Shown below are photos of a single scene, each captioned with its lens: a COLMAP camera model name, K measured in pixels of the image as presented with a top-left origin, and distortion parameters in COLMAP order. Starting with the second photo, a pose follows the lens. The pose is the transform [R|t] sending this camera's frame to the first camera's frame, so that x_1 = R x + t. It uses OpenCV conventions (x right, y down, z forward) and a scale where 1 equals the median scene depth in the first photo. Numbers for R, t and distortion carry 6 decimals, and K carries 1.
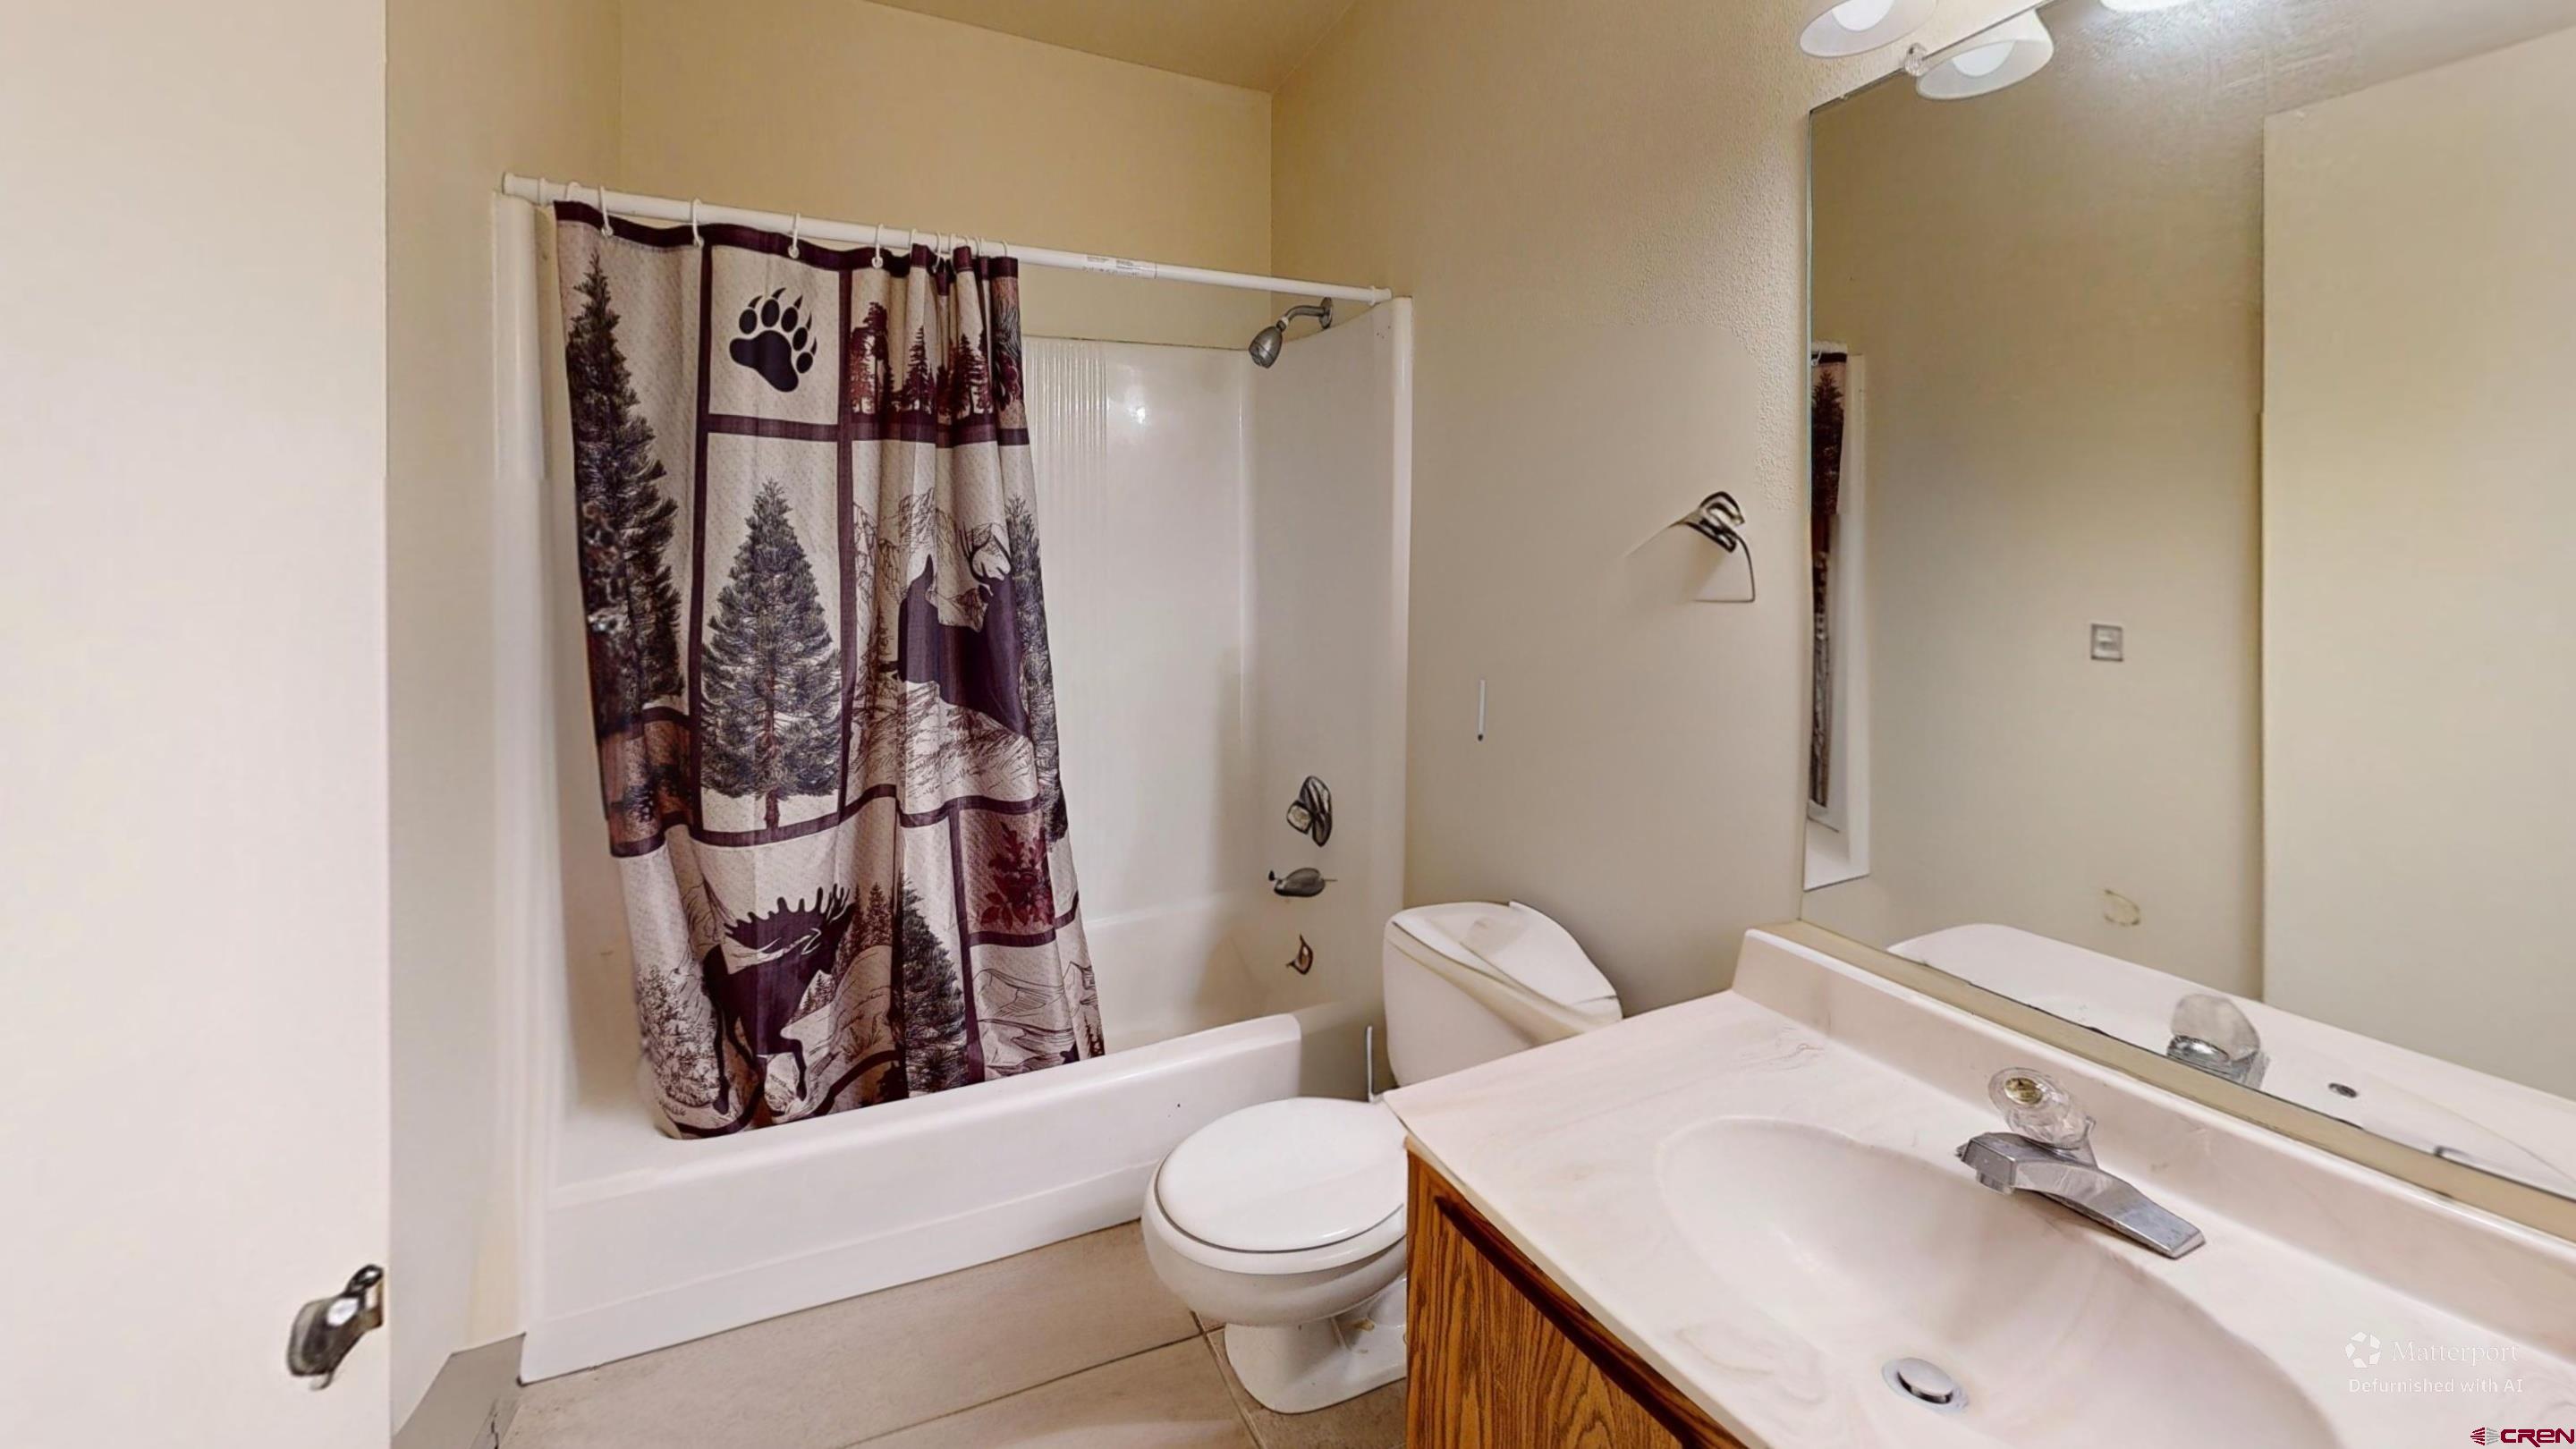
lens RADIAL K [[1089.3, 0, 1312.9], [0, 1089.3, 723.0], [0, 0, 1]] dist [-0.000225, 0.000063]
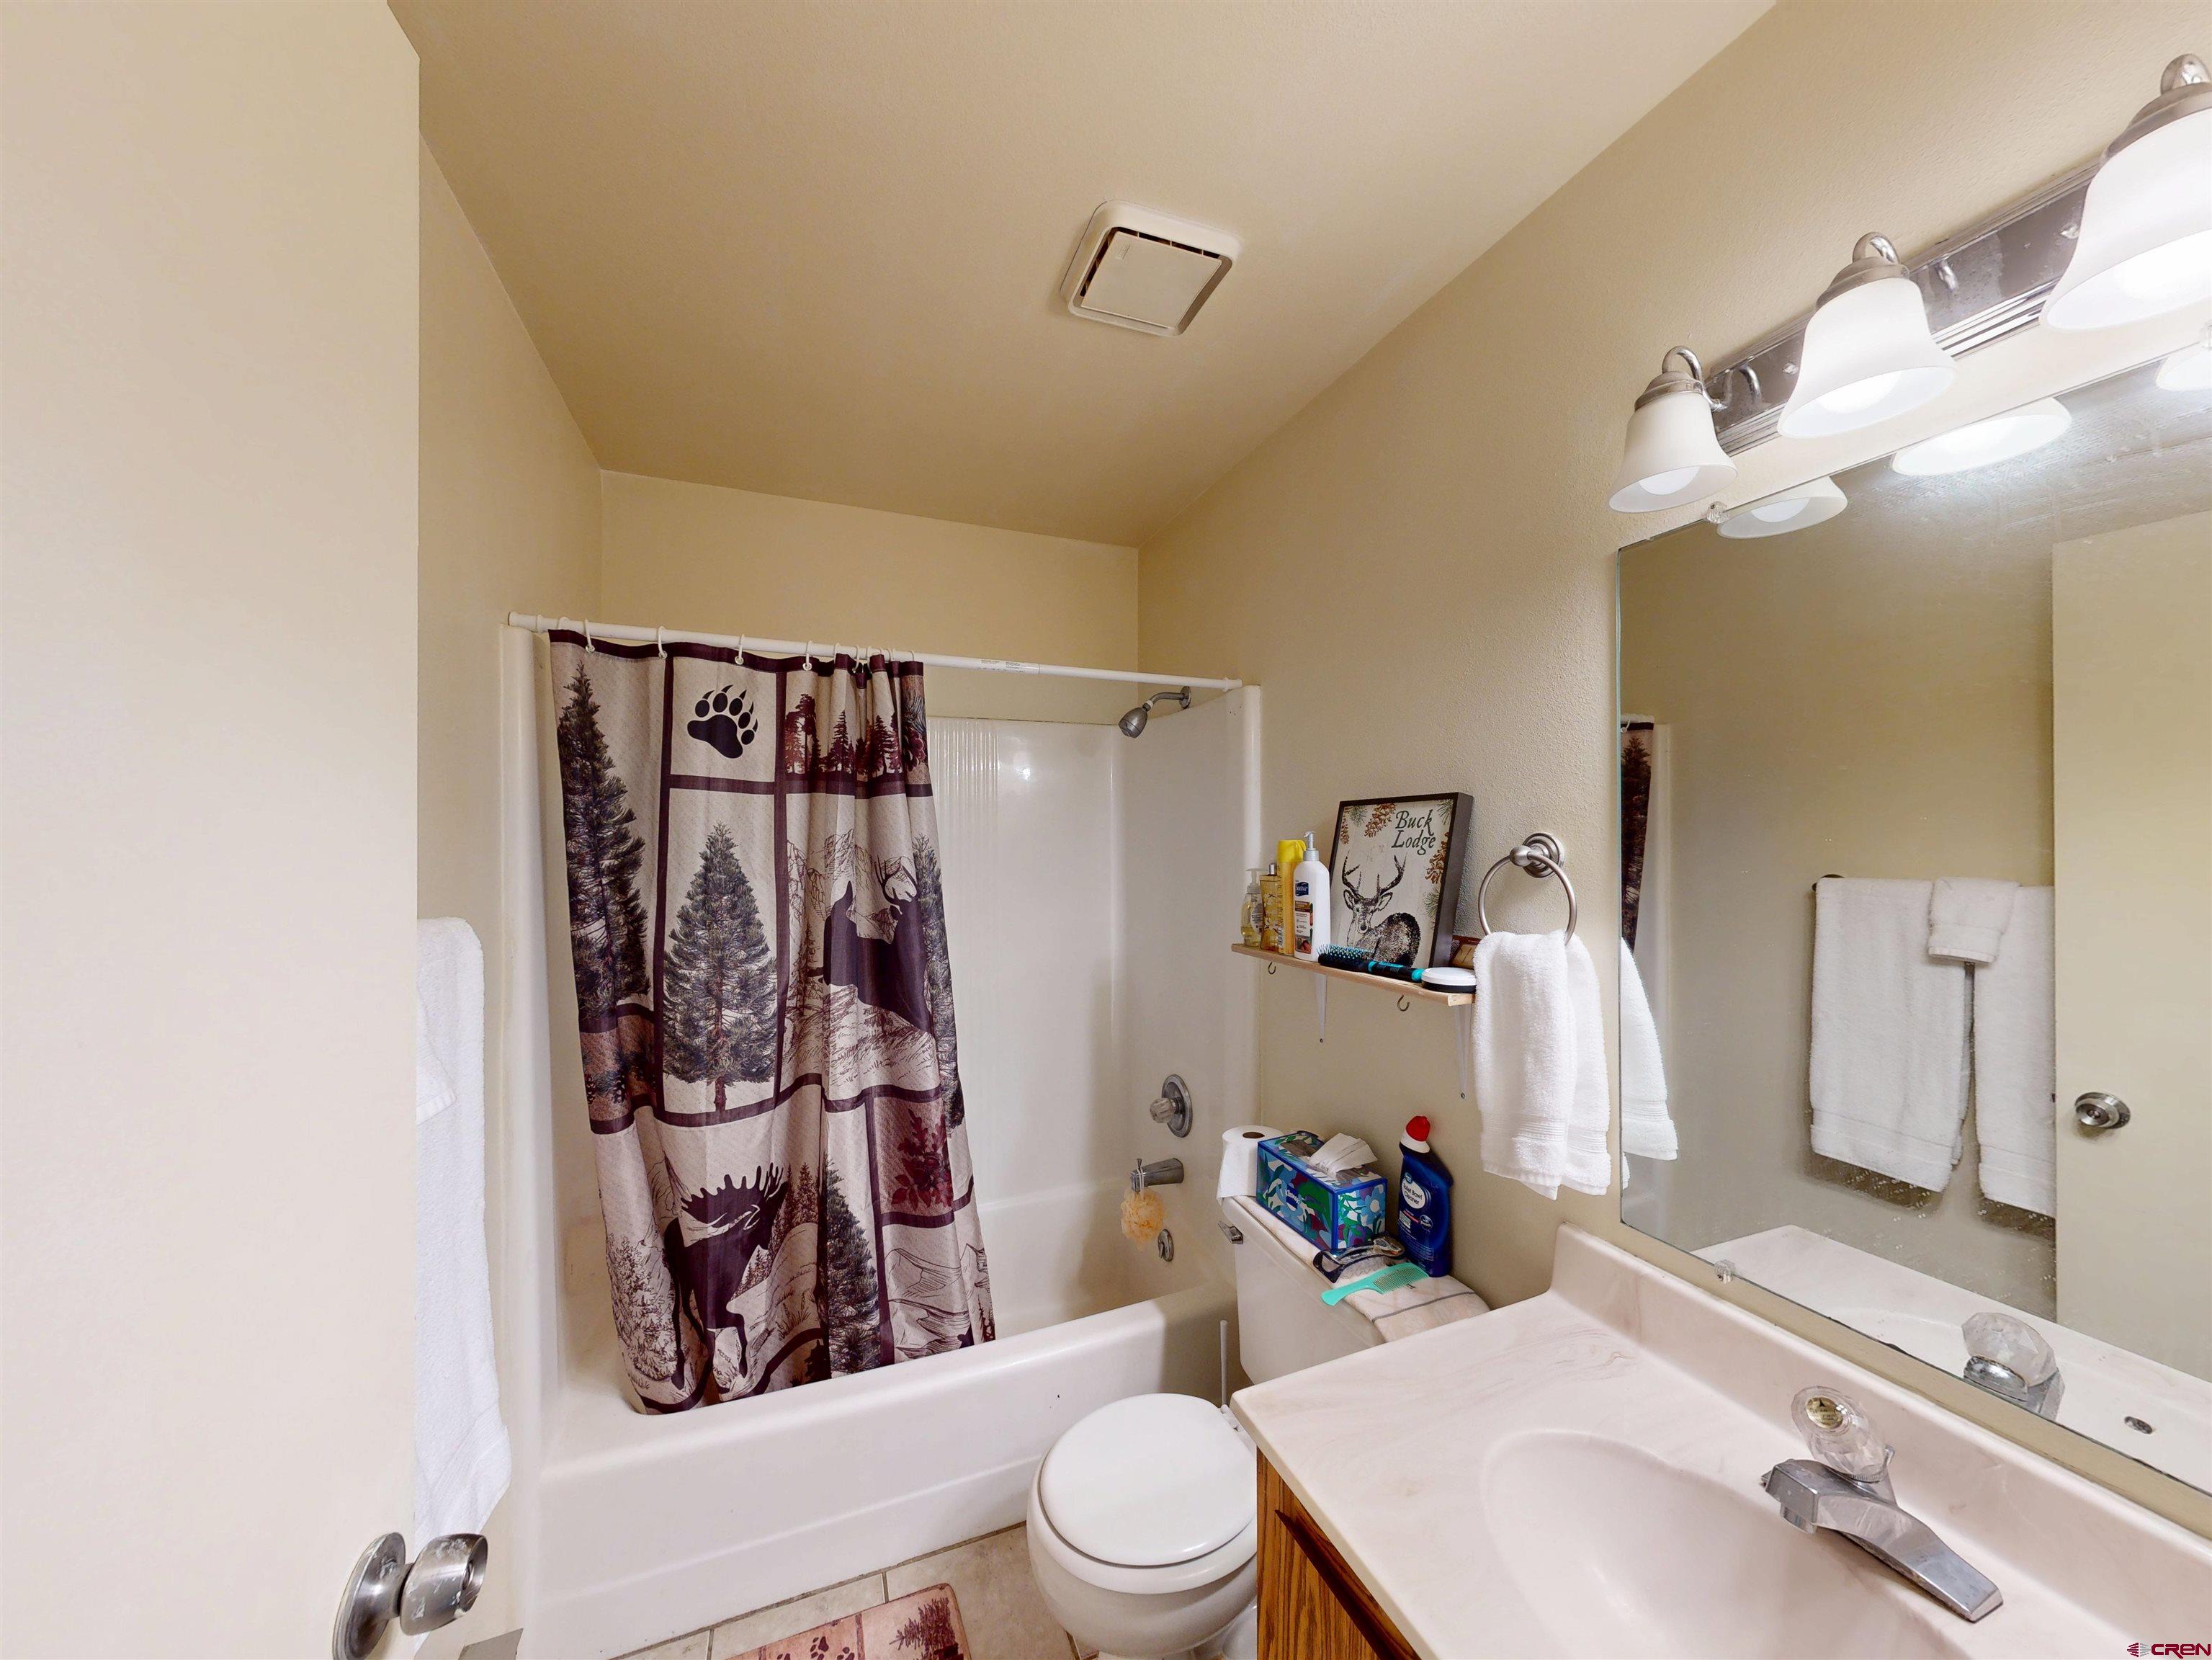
lens RADIAL K [[940.2, 0, 1106.0], [0, 940.2, 830.0], [0, 0, 1]] dist [-0.000407, 0.000155]
pose [[0.997386, -0.000649, -0.072251, 0.000103], [0.000020, 0.999962, -0.008711, -0.221310], [0.072254, 0.008687, 0.997348, -0.000075]]
